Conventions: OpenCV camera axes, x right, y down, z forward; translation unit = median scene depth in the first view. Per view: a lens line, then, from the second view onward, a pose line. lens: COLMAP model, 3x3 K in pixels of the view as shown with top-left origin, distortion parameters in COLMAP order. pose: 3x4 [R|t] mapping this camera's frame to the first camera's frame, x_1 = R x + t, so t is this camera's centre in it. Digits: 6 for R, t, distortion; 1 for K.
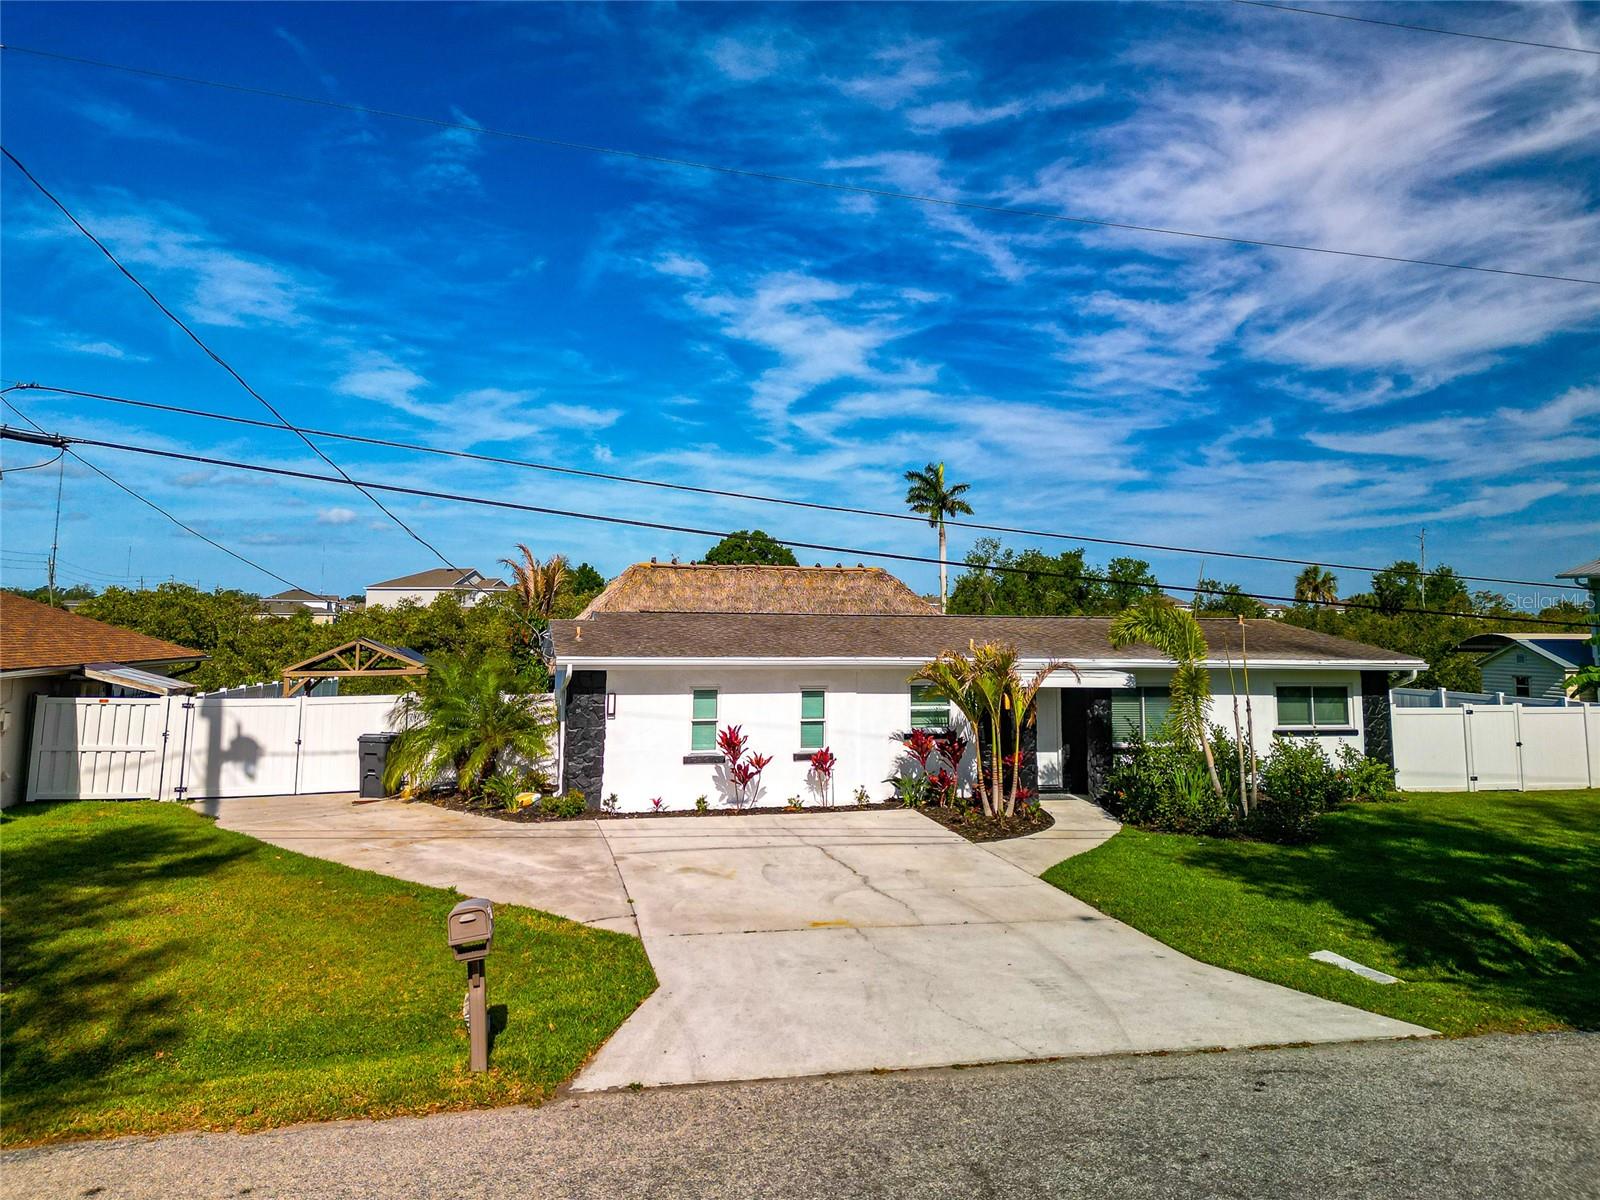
lens RADIAL K [[1153.2, 0, 794.7], [0, 1153.2, 513.7], [0, 0, 1]] dist [0.071308, -0.072781]
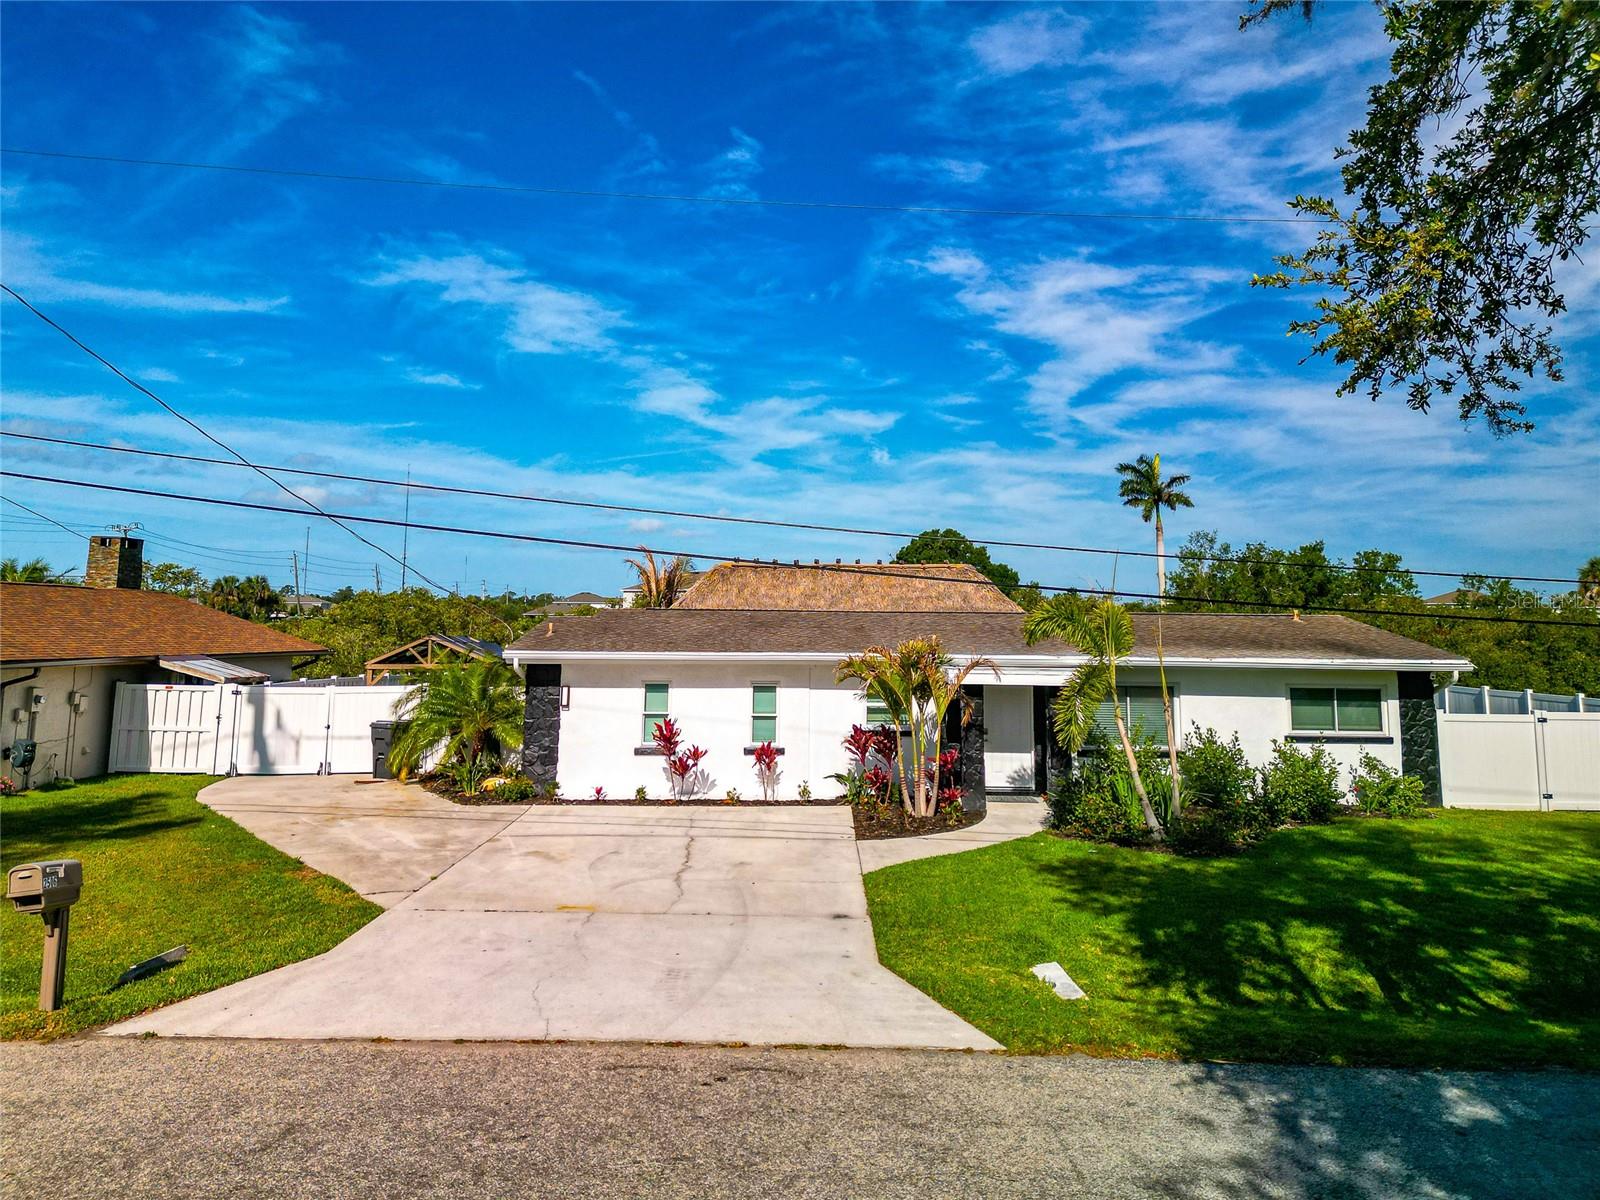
lens RADIAL K [[1154.7, 0, 797.7], [0, 1154.7, 520.8], [0, 0, 1]] dist [0.071947, -0.058713]
pose [[0.971894, -0.021901, -0.234397, 0.279562], [0.023266, 0.999725, 0.003056, 0.006667], [0.234265, -0.008423, 0.972136, 0.026157]]
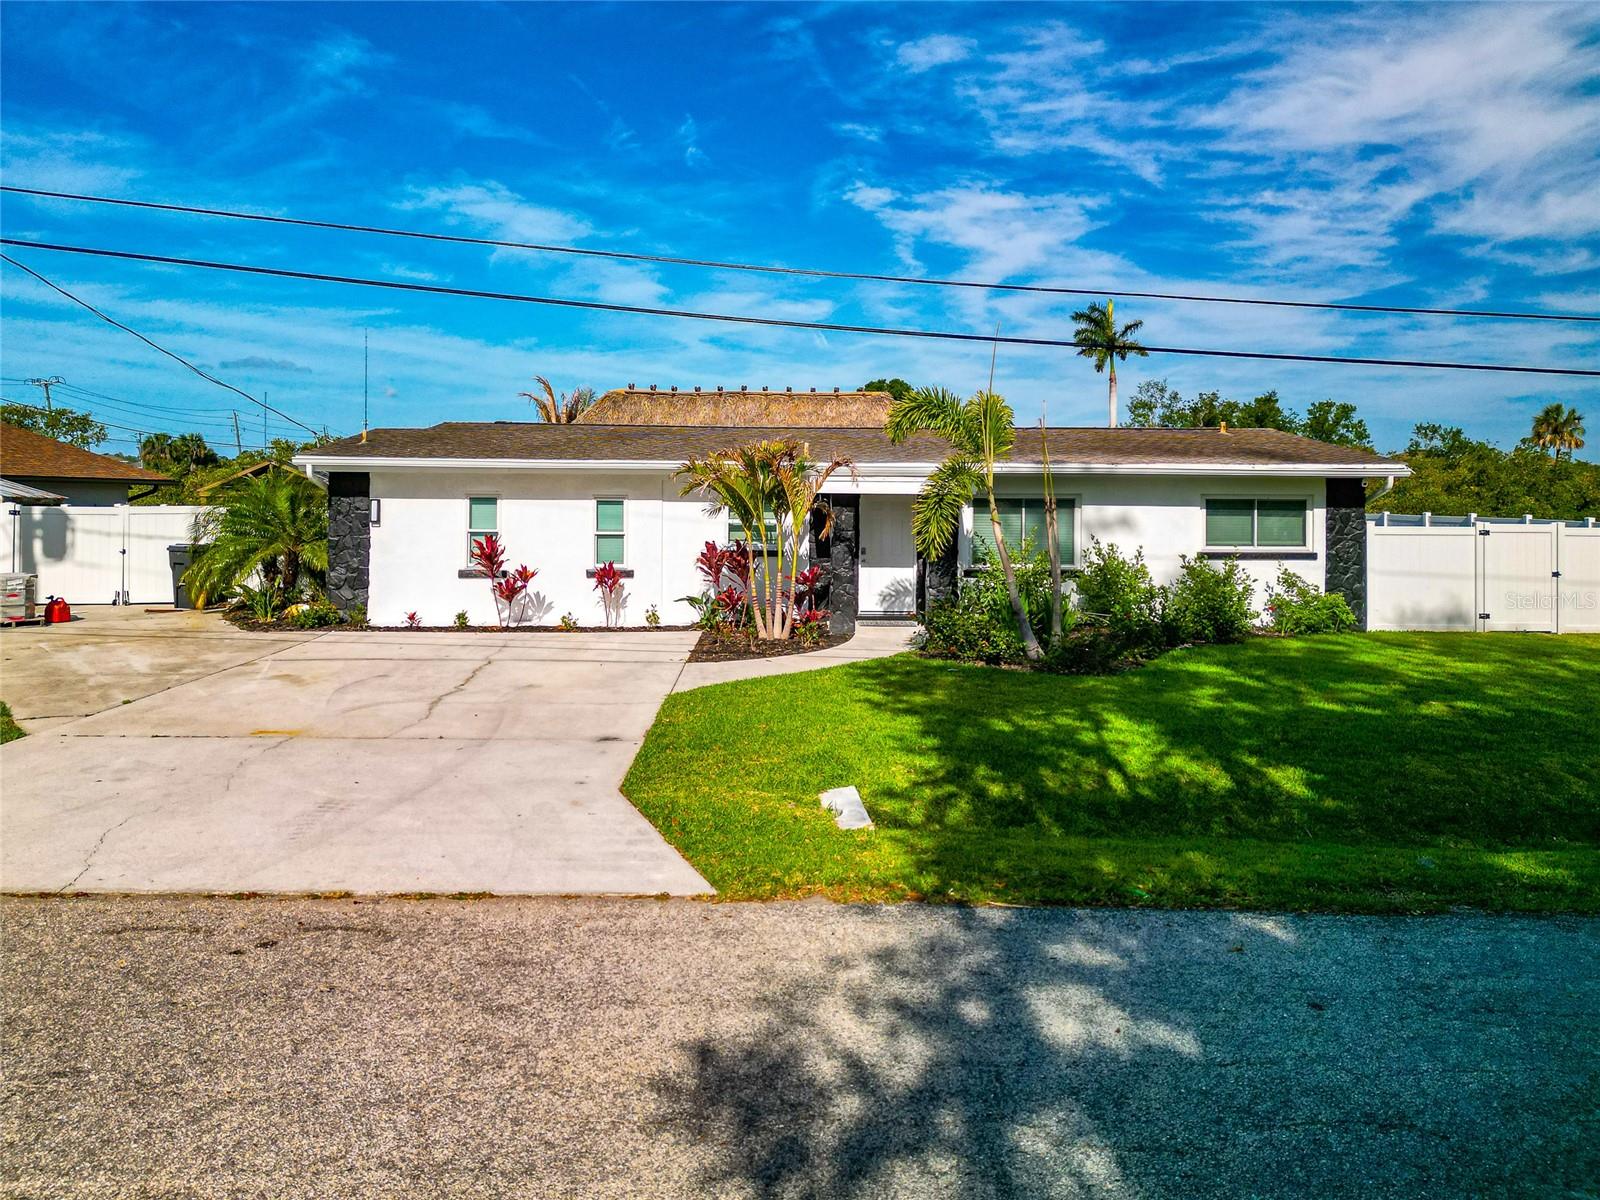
lens RADIAL K [[1154.7, 0, 797.7], [0, 1154.7, 520.8], [0, 0, 1]] dist [0.071947, -0.058713]
pose [[0.978243, 0.003713, -0.207431, 0.331924], [0.021108, 0.992871, 0.117314, 0.068734], [0.206388, -0.119140, 0.971190, 0.174148]]
